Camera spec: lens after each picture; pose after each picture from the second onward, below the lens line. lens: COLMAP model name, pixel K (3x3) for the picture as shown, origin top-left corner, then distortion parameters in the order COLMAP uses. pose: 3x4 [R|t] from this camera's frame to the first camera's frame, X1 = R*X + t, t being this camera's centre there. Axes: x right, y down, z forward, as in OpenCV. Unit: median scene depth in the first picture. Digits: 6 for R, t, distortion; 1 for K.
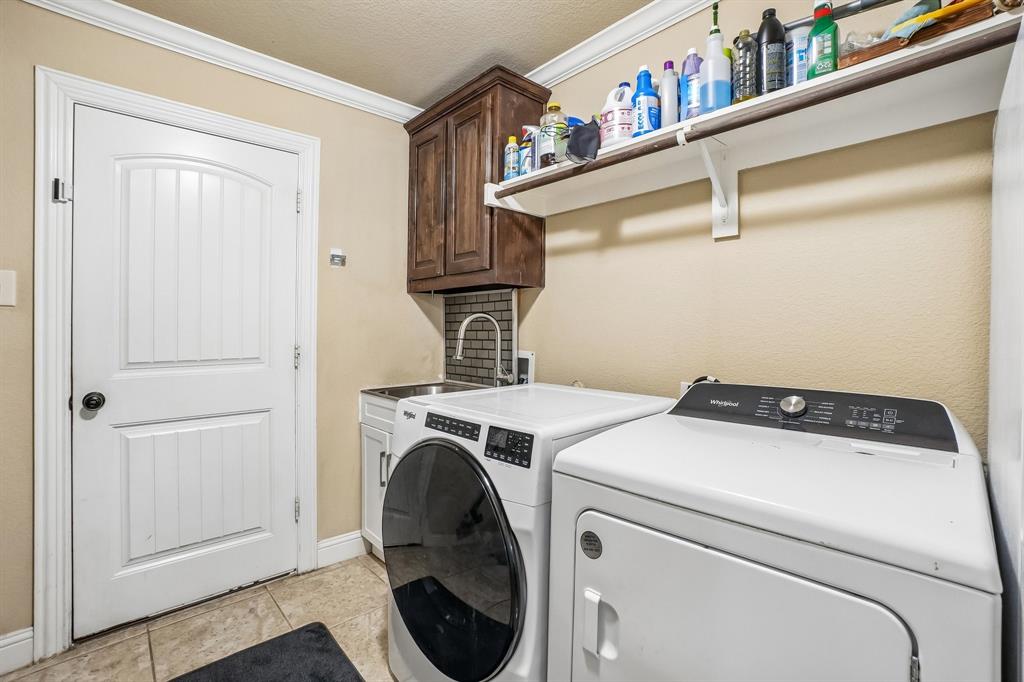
lens RADIAL K [[463.2, 0, 514.6], [0, 463.2, 327.5], [0, 0, 1]] dist [-0.054222, 0.026700]
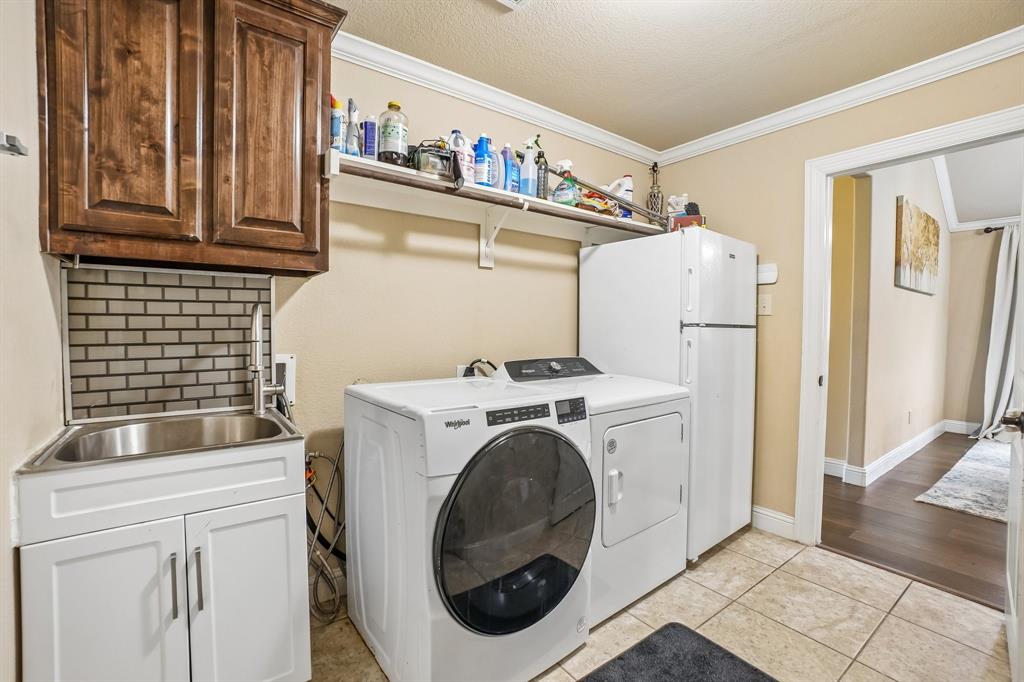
lens RADIAL K [[453.3, 0, 504.2], [0, 453.3, 338.8], [0, 0, 1]] dist [-0.061326, 0.023503]
pose [[0.108557, -0.027309, 0.993715, -1.102179], [-0.006449, 0.999582, 0.028174, -0.000768], [-0.994069, -0.009467, 0.108336, 0.825921]]
